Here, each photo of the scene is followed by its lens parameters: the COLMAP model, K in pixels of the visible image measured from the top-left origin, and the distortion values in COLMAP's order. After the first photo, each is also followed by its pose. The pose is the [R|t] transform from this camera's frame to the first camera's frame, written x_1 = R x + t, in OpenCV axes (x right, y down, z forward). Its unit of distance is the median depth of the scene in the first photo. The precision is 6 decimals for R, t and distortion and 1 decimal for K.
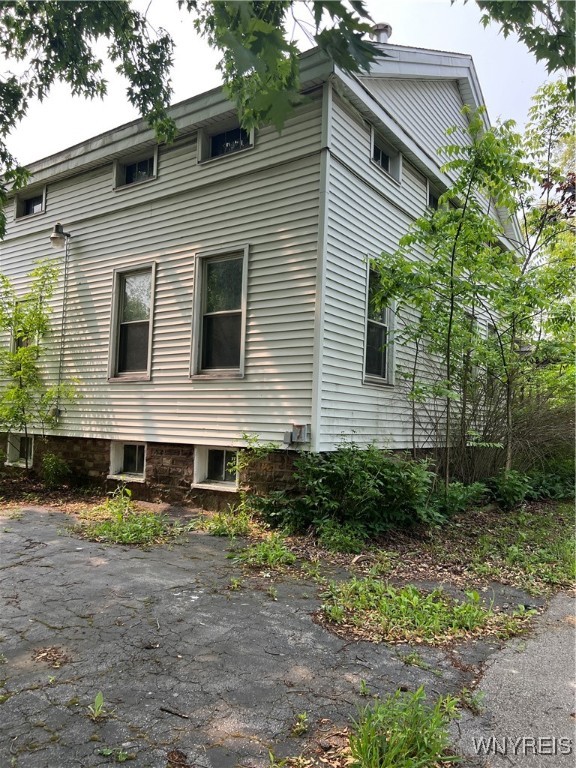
lens RADIAL K [[581.8, 0, 288.3], [0, 581.8, 386.2], [0, 0, 1]] dist [0.031841, -0.026880]
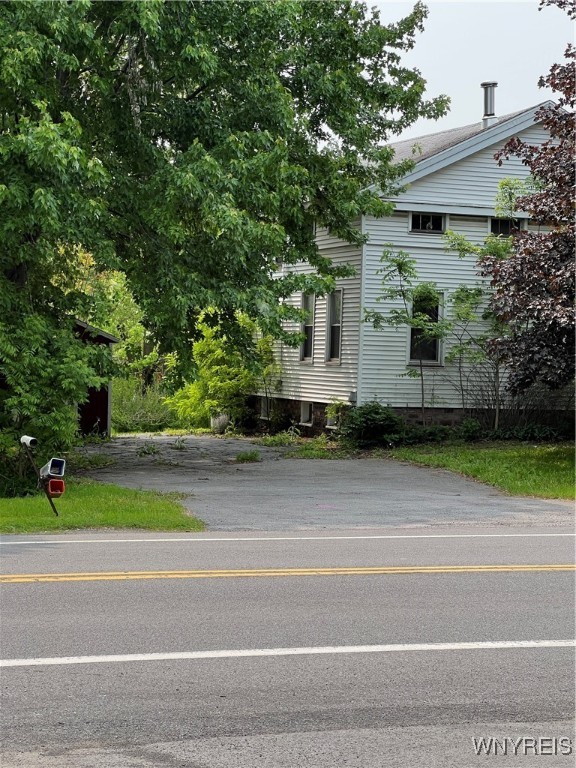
lens RADIAL K [[1745.5, 0, 288.1], [0, 1745.5, 383.9], [0, 0, 1]] dist [-0.016660, 0.000000]
pose [[0.825300, 0.003189, -0.564685, 2.435837], [0.032604, 0.998047, 0.053288, -0.214151], [0.563752, -0.062390, 0.823584, -3.020381]]
